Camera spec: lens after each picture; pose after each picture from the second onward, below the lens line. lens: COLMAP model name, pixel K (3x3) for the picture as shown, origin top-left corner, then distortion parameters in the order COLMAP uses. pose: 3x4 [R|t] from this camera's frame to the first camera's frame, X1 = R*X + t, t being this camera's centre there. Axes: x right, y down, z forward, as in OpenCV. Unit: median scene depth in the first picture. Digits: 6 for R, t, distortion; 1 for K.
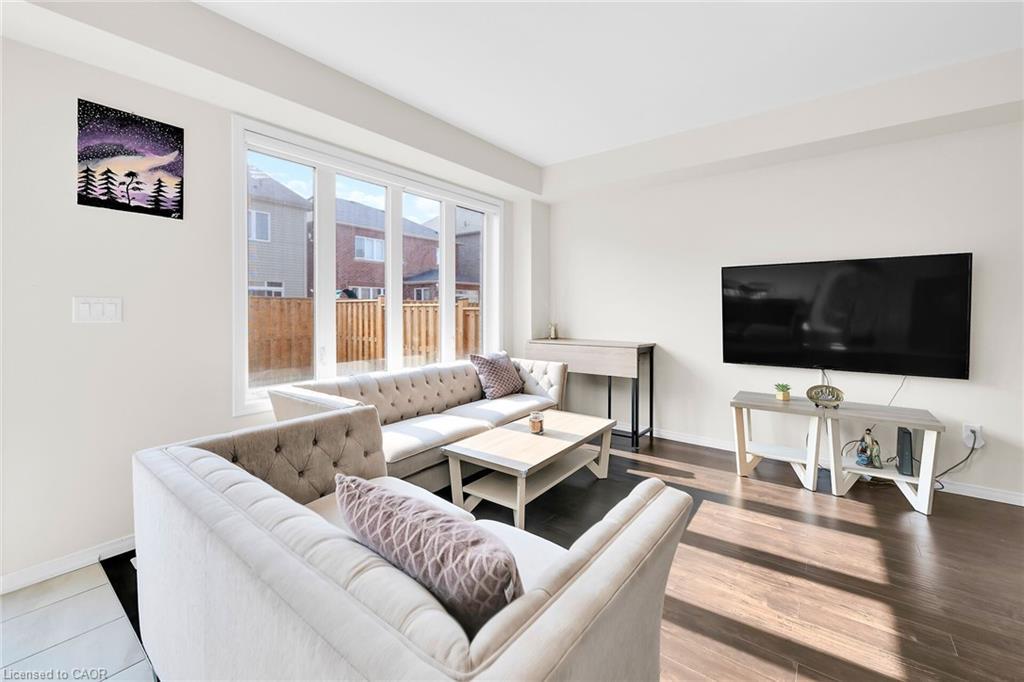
lens RADIAL K [[414.2, 0, 510.4], [0, 414.2, 312.7], [0, 0, 1]] dist [-0.002427, 0.000364]
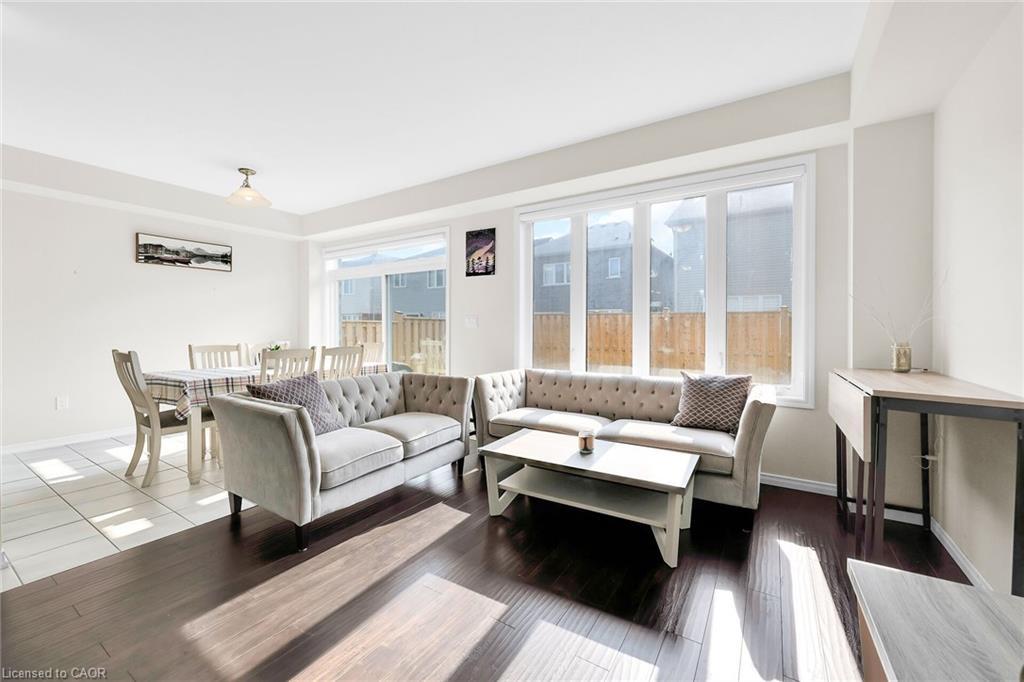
lens RADIAL K [[414.2, 0, 511.5], [0, 414.2, 330.9], [0, 0, 1]] dist [-0.002427, 0.000364]
pose [[0.088478, 0.010257, -0.996025, 0.962887], [-0.010823, 0.999898, 0.009336, 0.016782], [0.996019, 0.009954, 0.088580, 0.754213]]
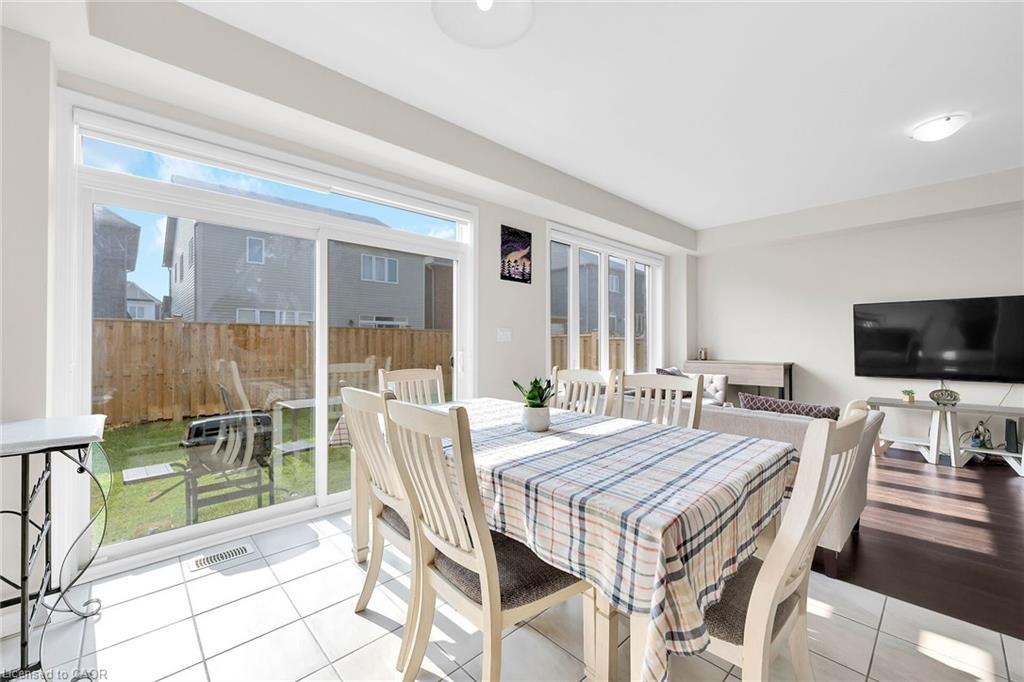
lens RADIAL K [[414.2, 0, 502.5], [0, 414.2, 339.2], [0, 0, 1]] dist [-0.002427, 0.000364]
pose [[0.989211, 0.001437, -0.146493, -0.542083], [-0.003293, 0.999917, -0.012430, 0.026708], [0.146463, 0.012778, 0.989134, -0.636507]]
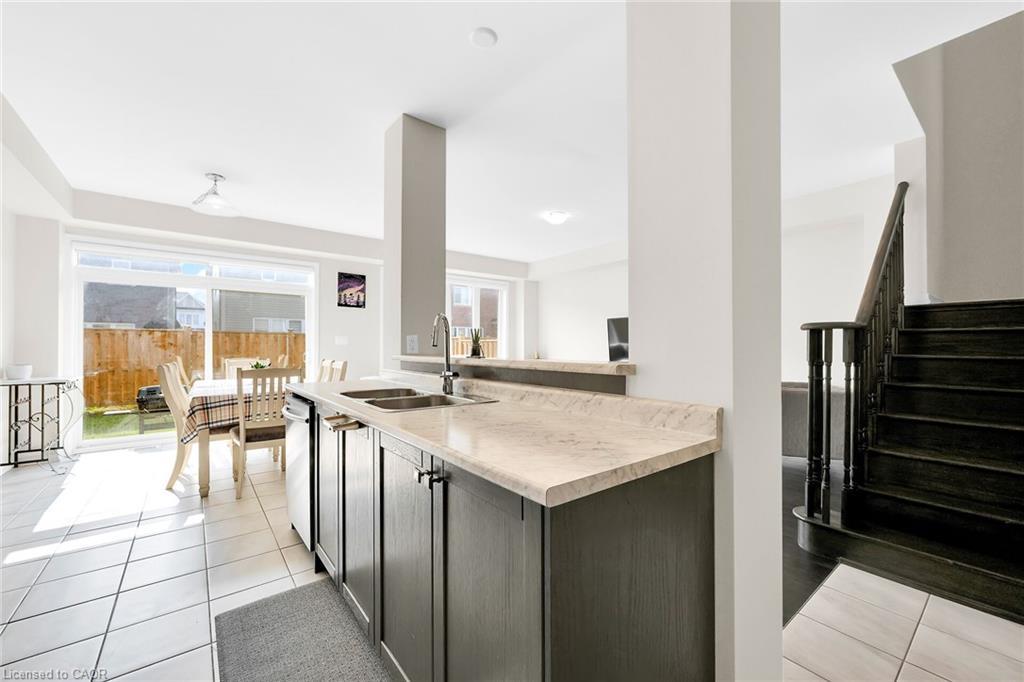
lens RADIAL K [[414.2, 0, 504.1], [0, 414.2, 343.0], [0, 0, 1]] dist [-0.002427, 0.000364]
pose [[0.974429, -0.001548, -0.224689, 0.597412], [-0.001736, 0.999895, -0.014415, 0.034552], [0.224687, 0.014437, 0.974324, -1.212894]]
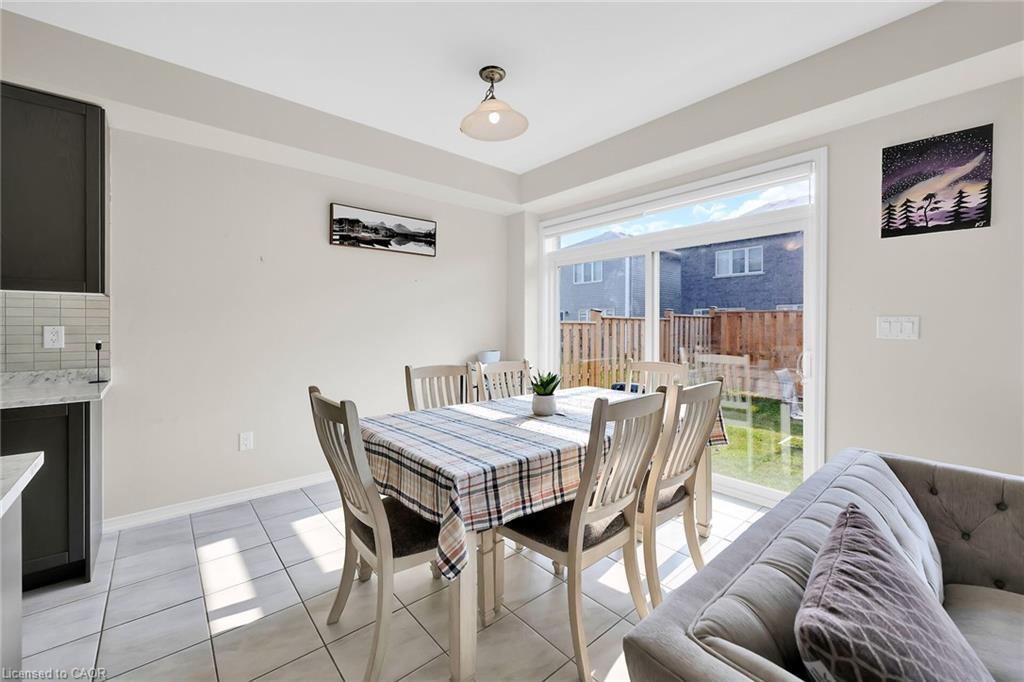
lens RADIAL K [[414.2, 0, 512.0], [0, 414.2, 326.3], [0, 0, 1]] dist [-0.002427, 0.000364]
pose [[-0.195284, 0.005351, -0.980732, 0.232956], [-0.011007, 0.999910, 0.007647, -0.005030], [0.980685, 0.012288, -0.195207, 0.139721]]
